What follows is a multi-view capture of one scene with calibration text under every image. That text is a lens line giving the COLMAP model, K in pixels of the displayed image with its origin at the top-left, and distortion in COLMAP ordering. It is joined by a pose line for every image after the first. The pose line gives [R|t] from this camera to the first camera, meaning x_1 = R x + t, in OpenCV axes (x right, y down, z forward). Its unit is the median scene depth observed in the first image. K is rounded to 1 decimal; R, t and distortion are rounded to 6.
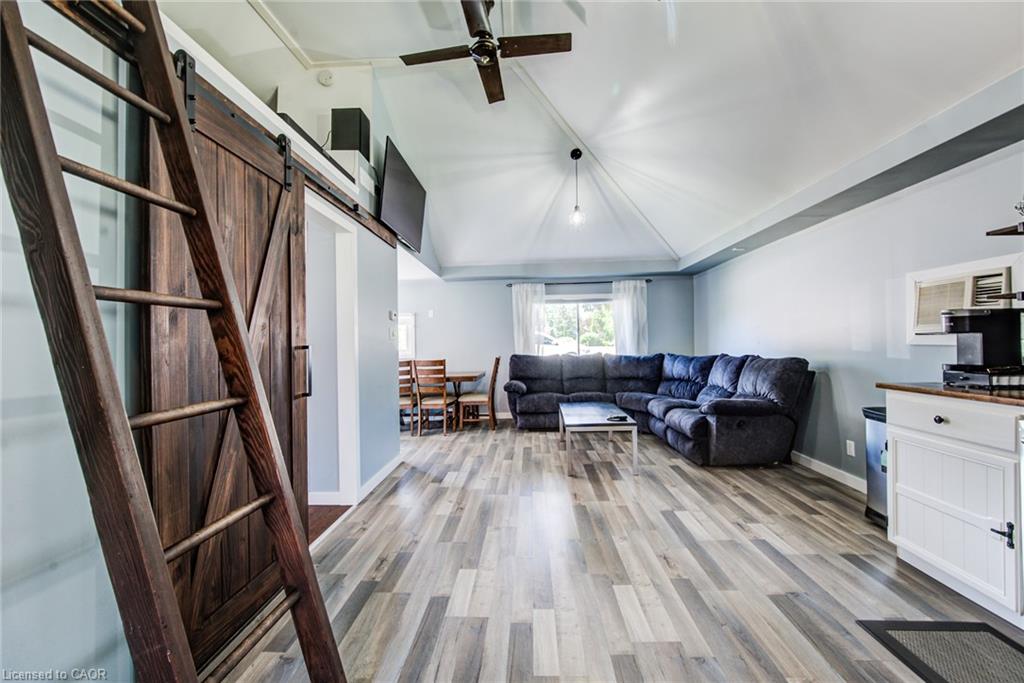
lens RADIAL K [[397.3, 0, 515.8], [0, 397.3, 342.2], [0, 0, 1]] dist [0.000437, -0.000229]
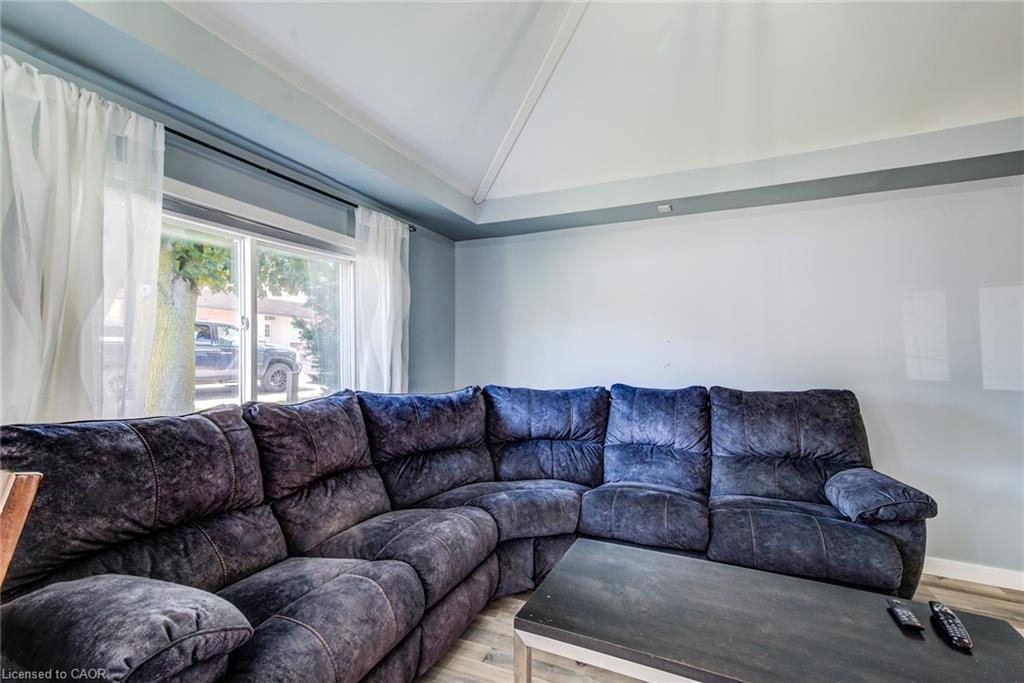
lens RADIAL K [[458.6, 0, 525.8], [0, 458.6, 355.1], [0, 0, 1]] dist [-0.000406, -0.000176]
pose [[0.348984, 0.014544, 0.937016, -0.136711], [-0.008857, 0.999886, -0.012221, -0.003173], [-0.937087, -0.004034, 0.349073, 0.811072]]
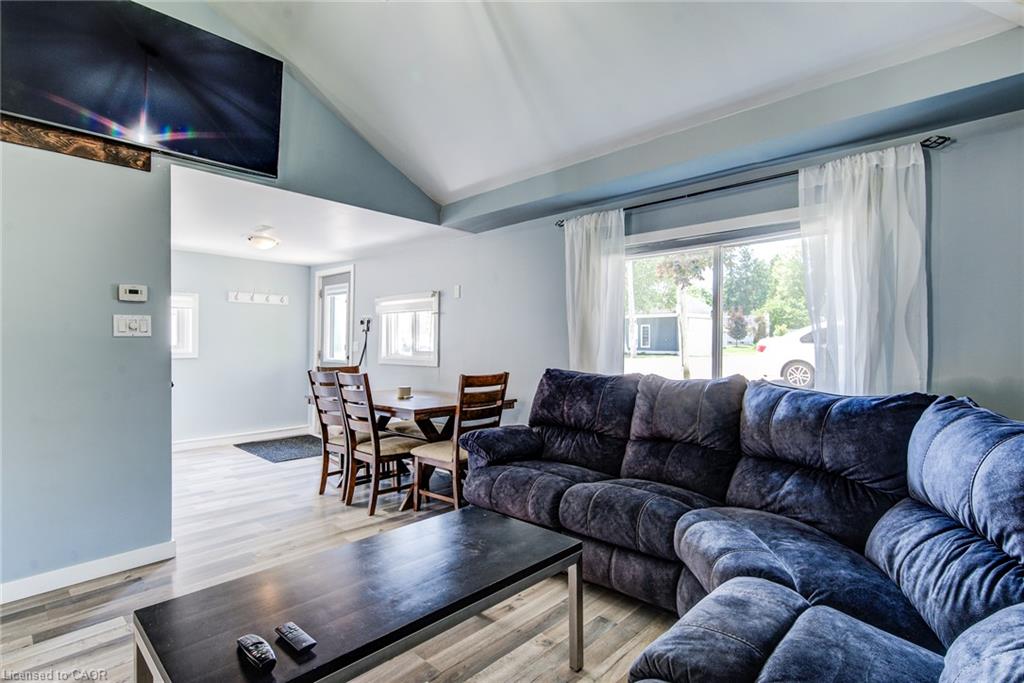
lens RADIAL K [[507.7, 0, 517.6], [0, 507.7, 340.8], [0, 0, 1]] dist [0.000759, -0.000504]
pose [[0.755062, 0.012374, -0.655537, 0.411566], [-0.008952, 0.999923, 0.008563, -0.009118], [0.655593, -0.000598, 0.755115, 0.601380]]
